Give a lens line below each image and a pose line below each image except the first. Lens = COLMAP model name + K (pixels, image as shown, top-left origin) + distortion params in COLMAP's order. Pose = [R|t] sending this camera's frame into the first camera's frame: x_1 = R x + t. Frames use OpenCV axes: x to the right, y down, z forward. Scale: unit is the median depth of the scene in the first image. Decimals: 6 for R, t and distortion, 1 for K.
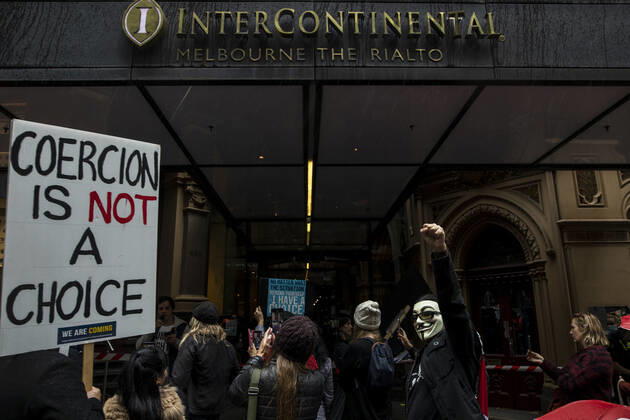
lens RADIAL K [[469.5, 0, 315.0], [0, 469.5, 210.0], [0, 0, 1]] dist [-0.006250, -0.000353]
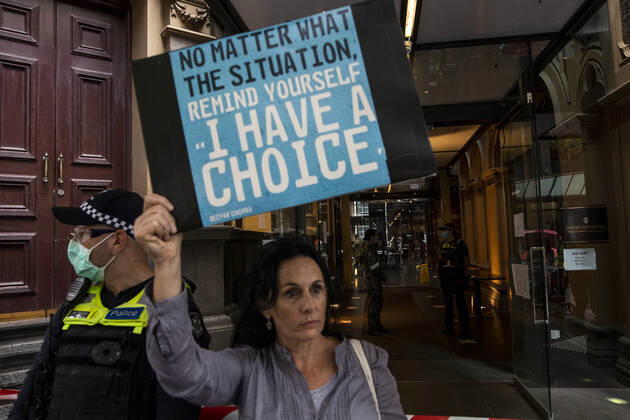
lens RADIAL K [[469.5, 0, 315.0], [0, 469.5, 210.0], [0, 0, 1]] dist [-0.006250, -0.000353]
pose [[0.984835, -0.034398, -0.170047, -0.041056], [0.064685, 0.982276, 0.175924, 0.126450], [0.160982, -0.184256, 0.969605, 0.571300]]
